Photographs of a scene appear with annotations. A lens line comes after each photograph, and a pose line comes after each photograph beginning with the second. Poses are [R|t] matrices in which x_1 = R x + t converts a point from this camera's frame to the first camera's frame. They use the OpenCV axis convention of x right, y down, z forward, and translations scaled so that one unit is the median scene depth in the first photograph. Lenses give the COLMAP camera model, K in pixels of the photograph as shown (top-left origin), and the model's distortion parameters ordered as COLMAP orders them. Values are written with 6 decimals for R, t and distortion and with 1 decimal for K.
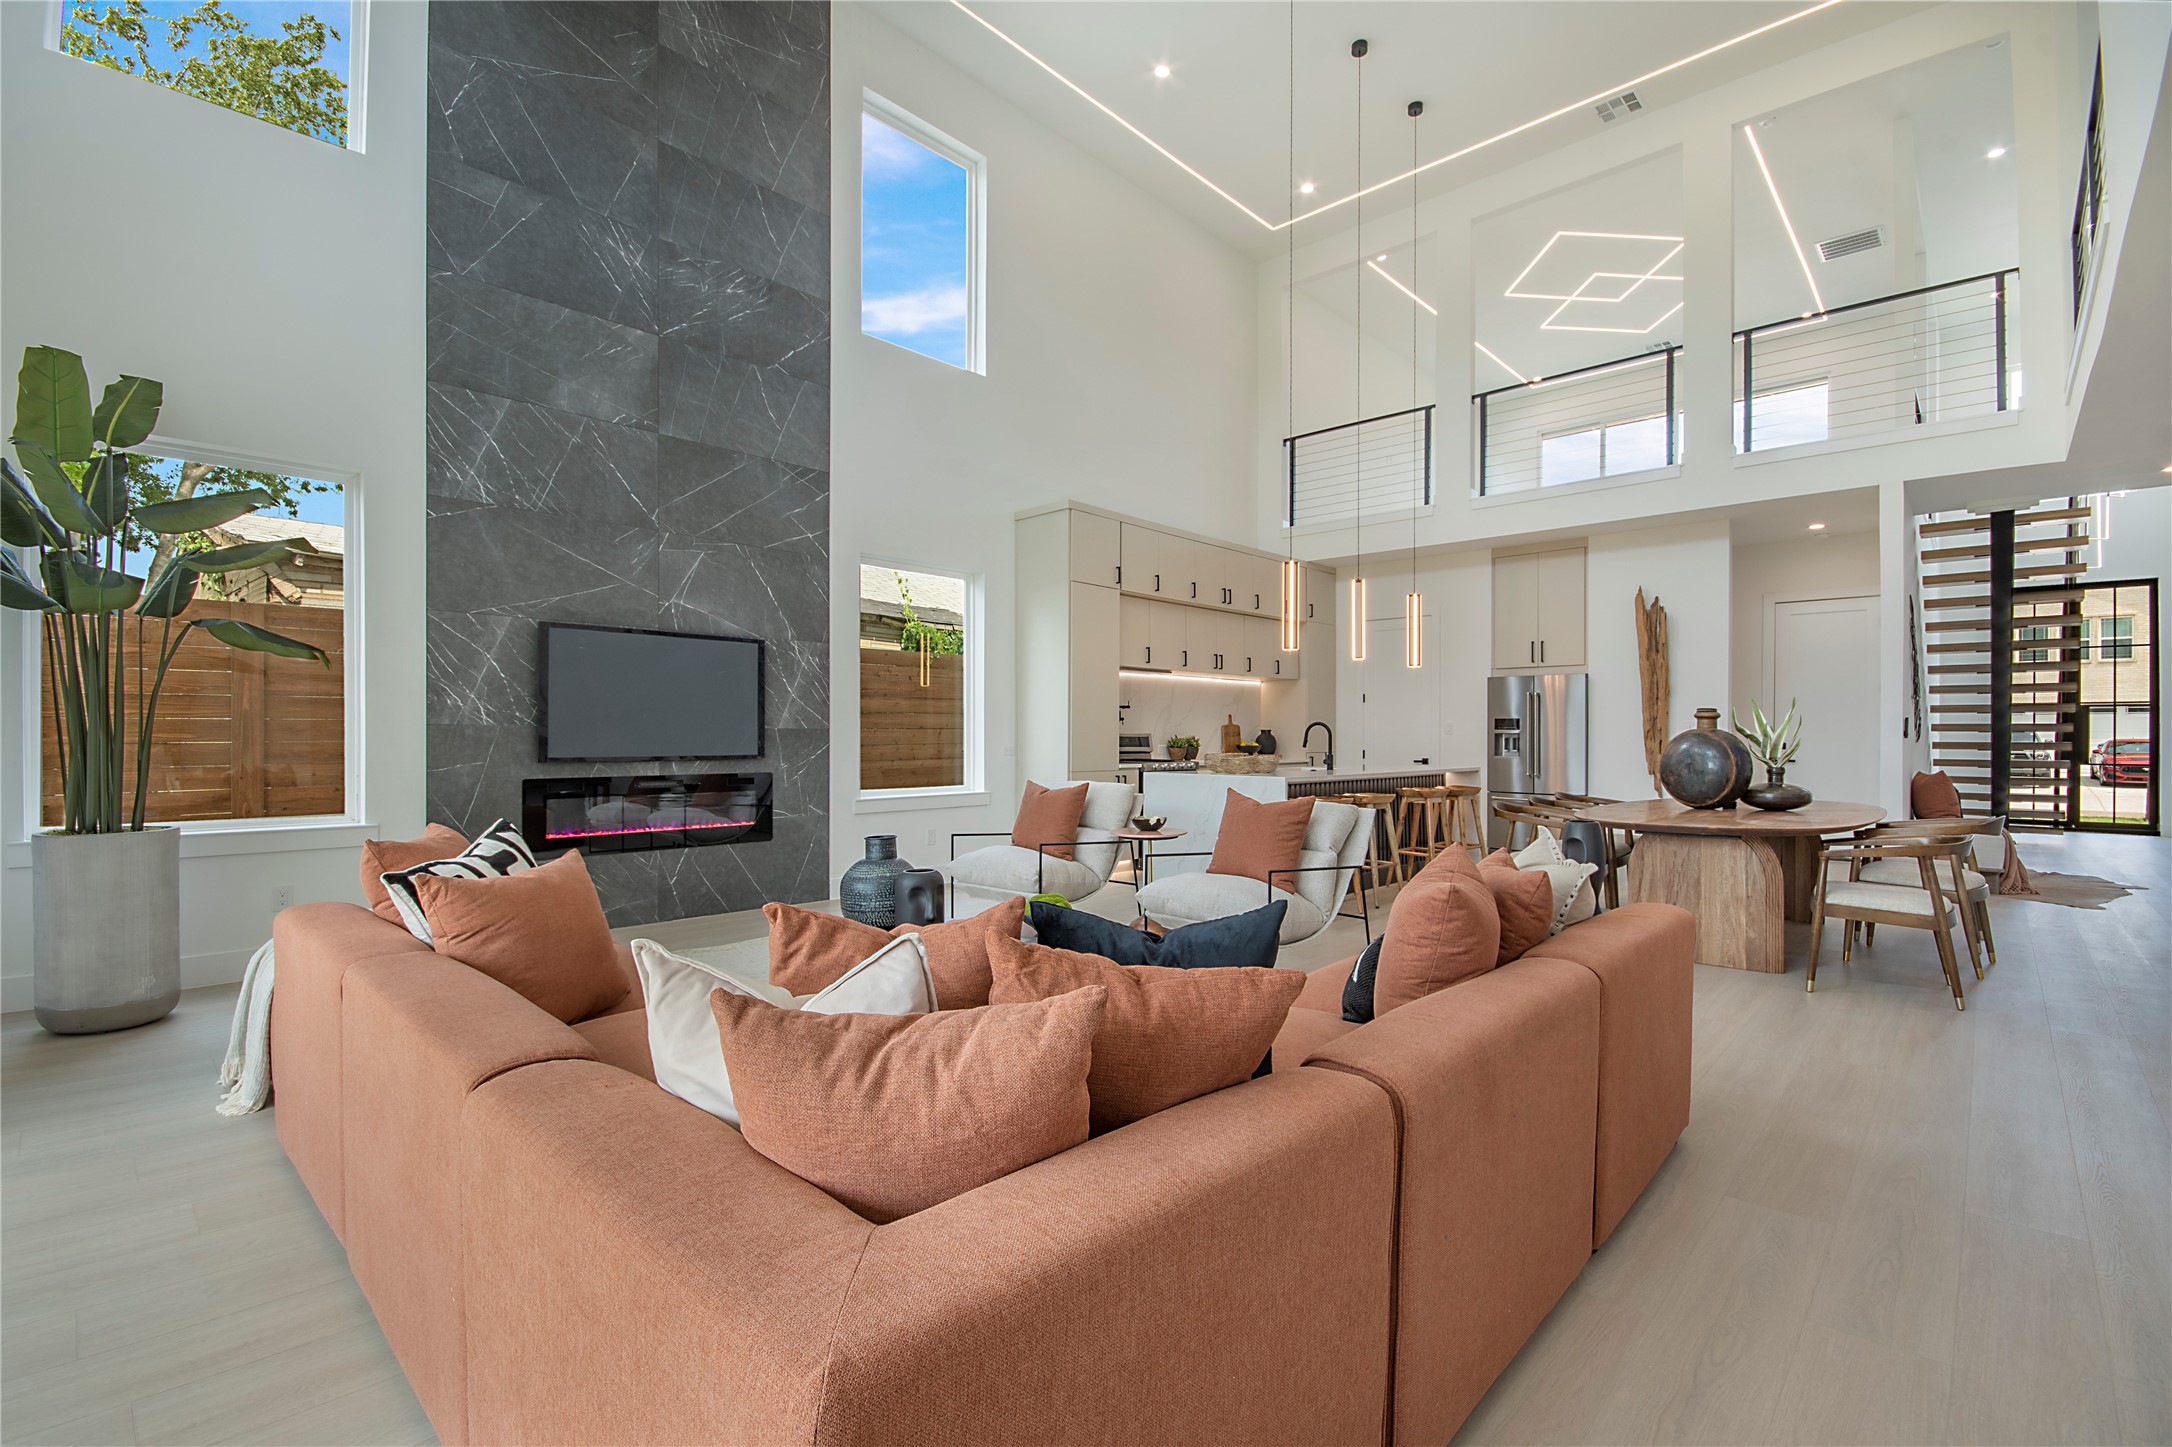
lens RADIAL K [[960.7, 0, 1077.3], [0, 960.7, 729.1], [0, 0, 1]] dist [0.010943, -0.010925]
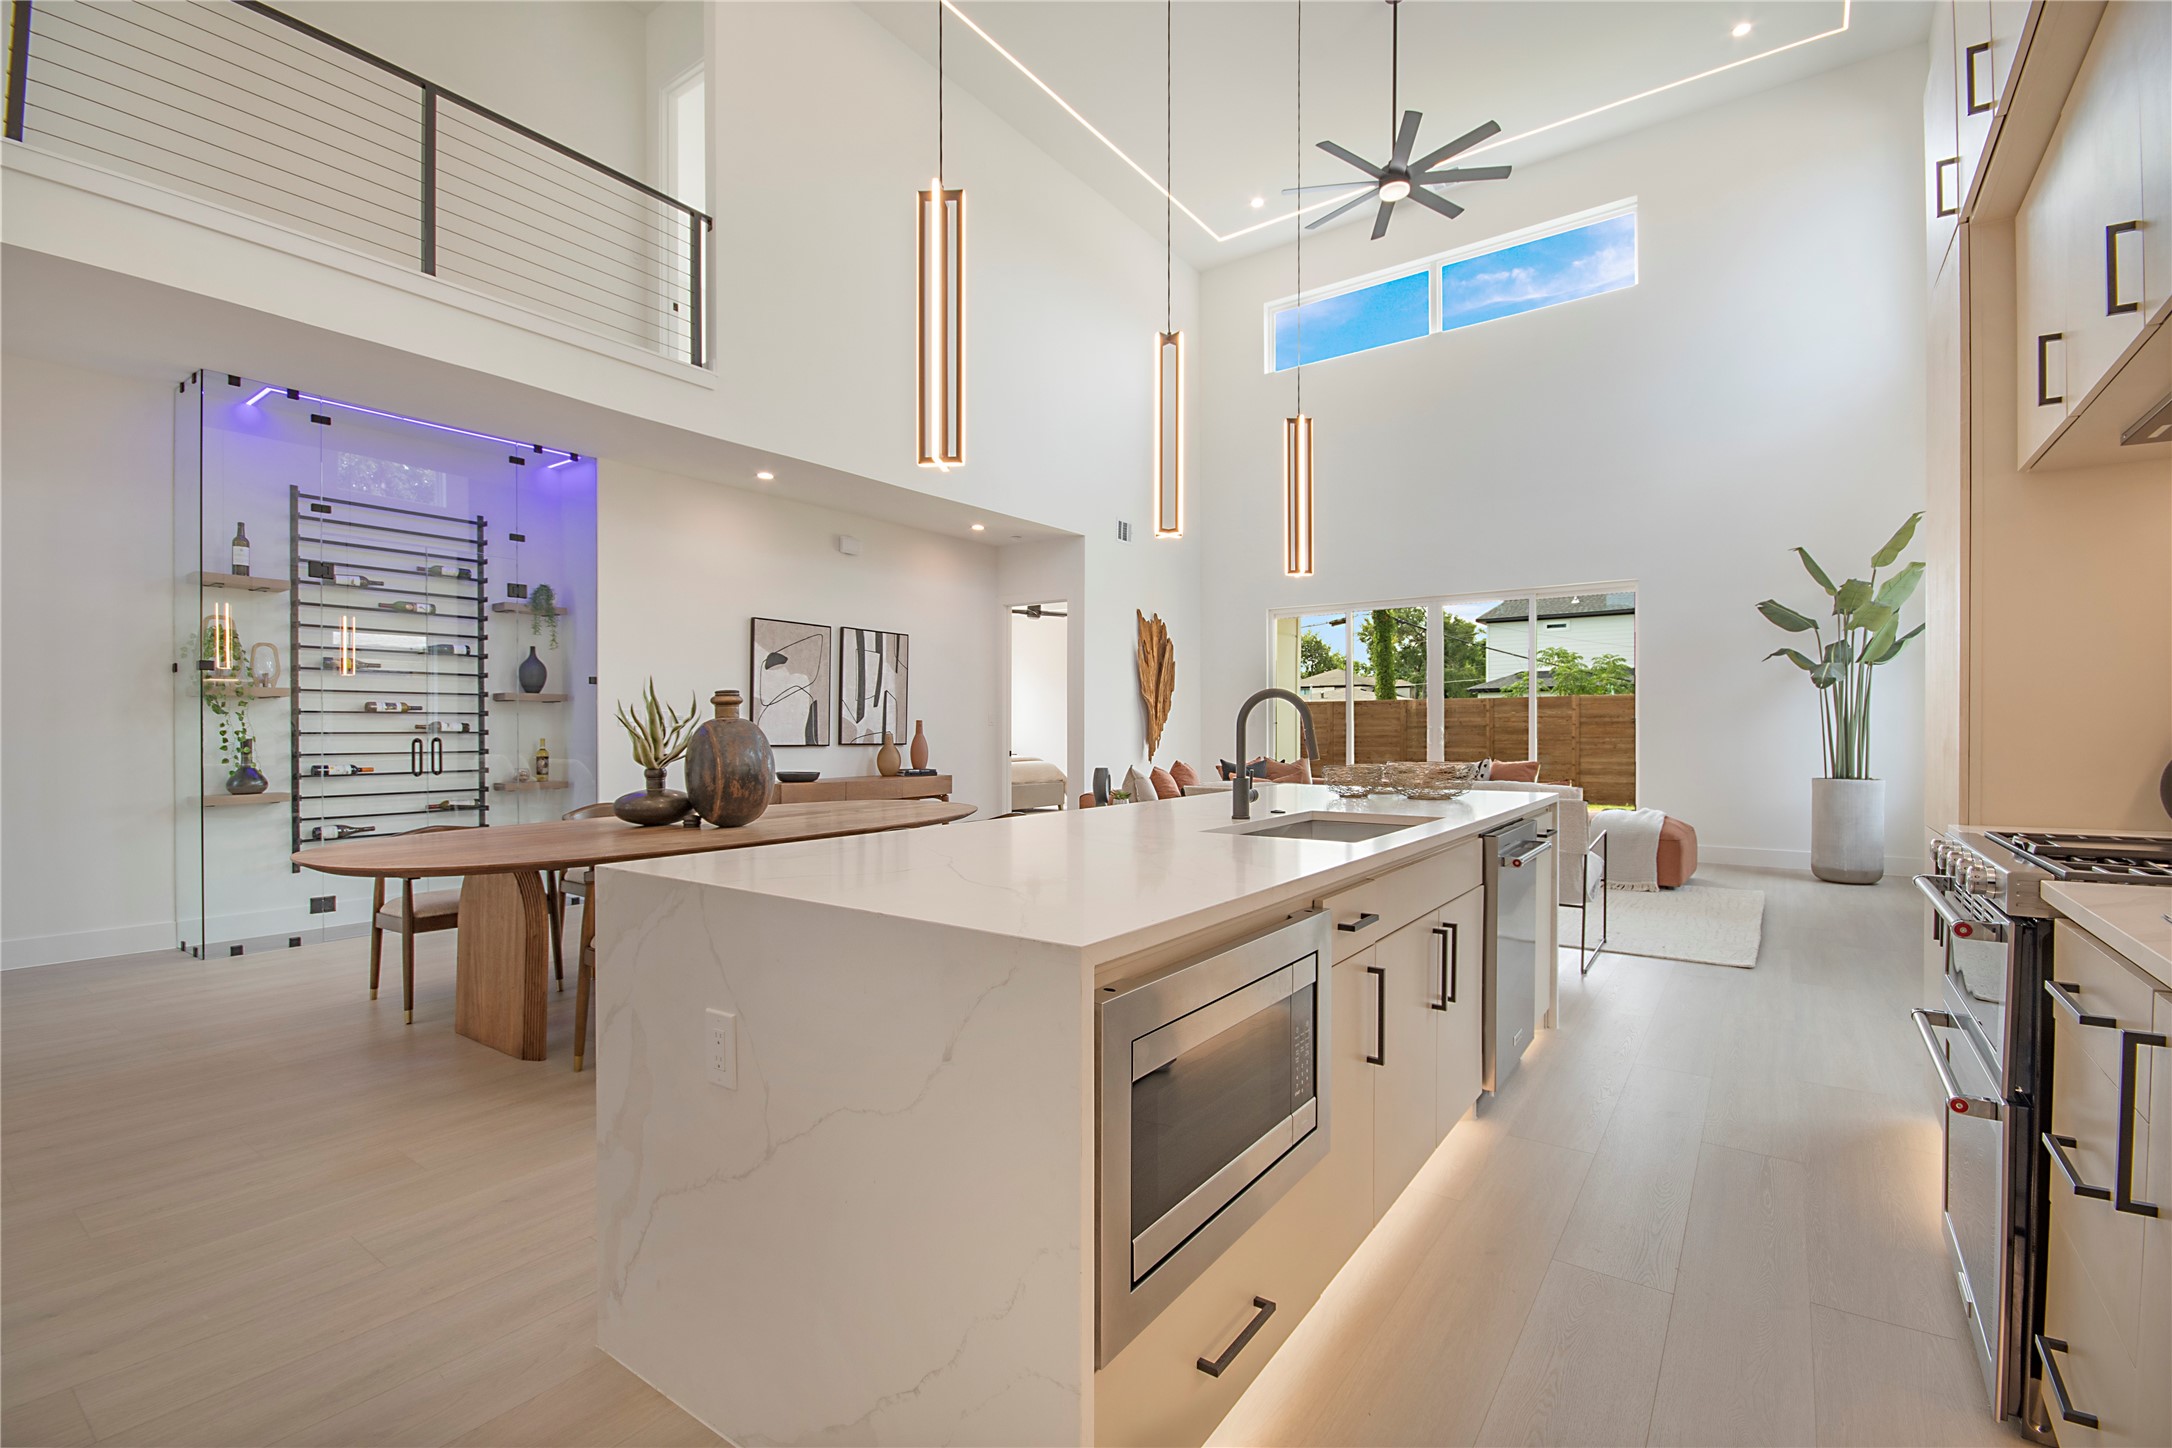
lens RADIAL K [[947.1, 0, 1094.2], [0, 947.1, 733.1], [0, 0, 1]] dist [-0.000774, -0.008939]
pose [[-0.990456, -0.000590, -0.137829, 0.421134], [-0.000462, 0.999999, -0.000960, 0.009350], [0.137830, -0.000887, -0.990456, 1.552996]]
